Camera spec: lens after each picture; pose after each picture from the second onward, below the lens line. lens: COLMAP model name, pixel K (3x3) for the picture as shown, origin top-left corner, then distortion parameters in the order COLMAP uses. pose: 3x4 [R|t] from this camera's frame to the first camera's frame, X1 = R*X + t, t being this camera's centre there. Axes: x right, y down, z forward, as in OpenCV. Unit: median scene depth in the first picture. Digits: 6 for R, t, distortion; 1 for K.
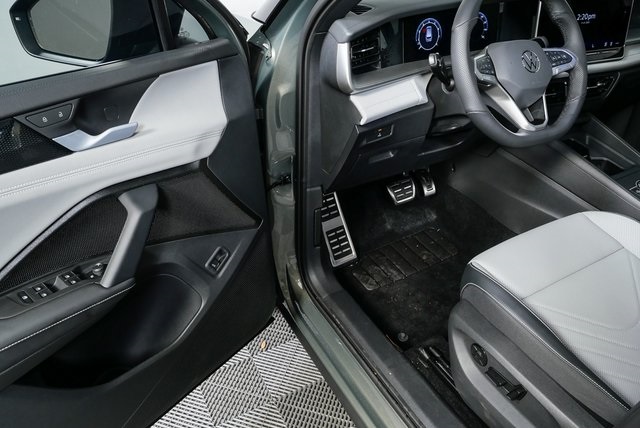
lens RADIAL K [[457.6, 0, 318.3], [0, 457.6, 214.0], [0, 0, 1]] dist [-0.052494, 0.017014]
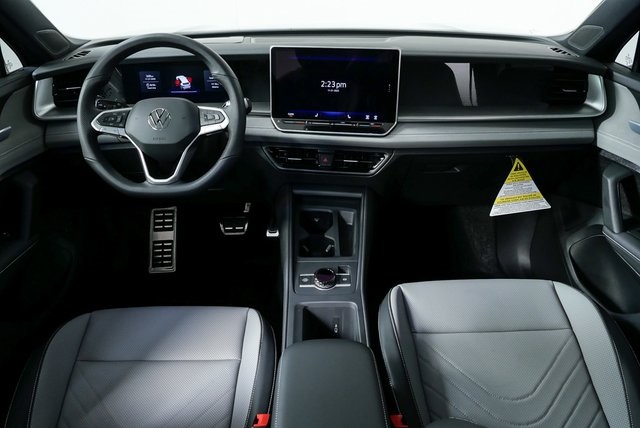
lens RADIAL K [[457.6, 0, 324.1], [0, 457.6, 211.7], [0, 0, 1]] dist [-0.052494, 0.017014]
pose [[0.890443, 0.247323, -0.382025, 1.012572], [-0.264896, 0.964253, 0.006826, -0.188714], [0.370057, 0.095119, 0.924127, 0.143950]]
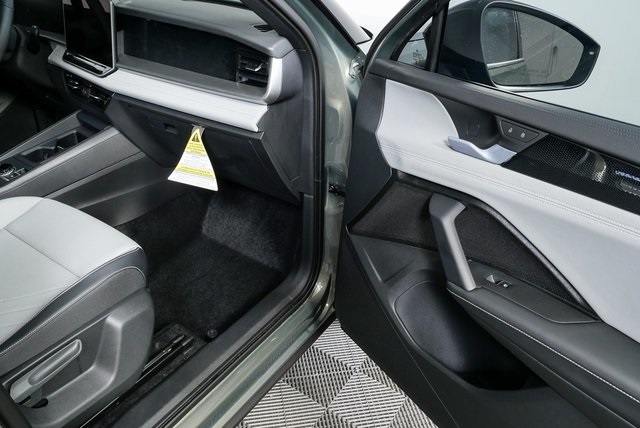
lens RADIAL K [[457.6, 0, 317.1], [0, 457.6, 215.9], [0, 0, 1]] dist [-0.052494, 0.017014]
pose [[0.487791, 0.488283, -0.723630, 1.901600], [-0.550196, 0.815533, 0.179415, -0.572507], [0.677749, 0.310621, 0.666461, 0.796869]]
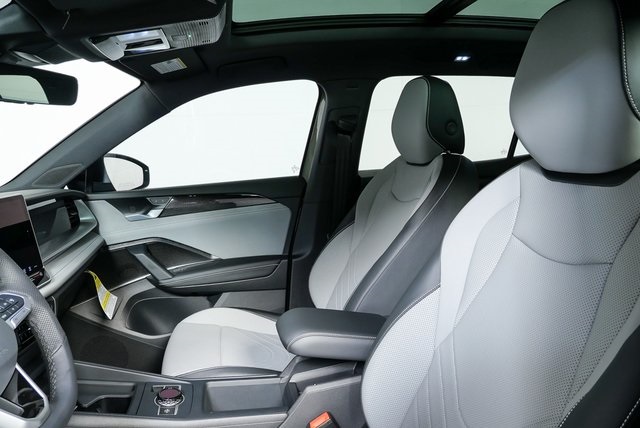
lens RADIAL K [[457.6, 0, 319.0], [0, 457.6, 214.9], [0, 0, 1]] dist [-0.052494, 0.017014]
pose [[0.274239, -0.139165, 0.951539, 0.057052], [0.561242, 0.826643, -0.040855, -0.148468], [-0.780897, 0.545248, 0.304802, 0.323086]]
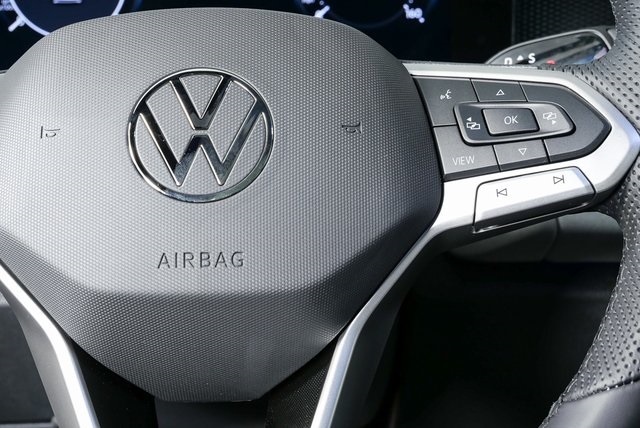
lens RADIAL K [[1217.9, 0, 316.9], [0, 1217.9, 214.3], [0, 0, 1]] dist [0.024430, 0.000000]
pose [[0.896087, 0.158792, -0.414503, 0.554832], [-0.248483, 0.953243, -0.172000, -0.193656], [0.367810, 0.257124, 0.893646, 0.497871]]
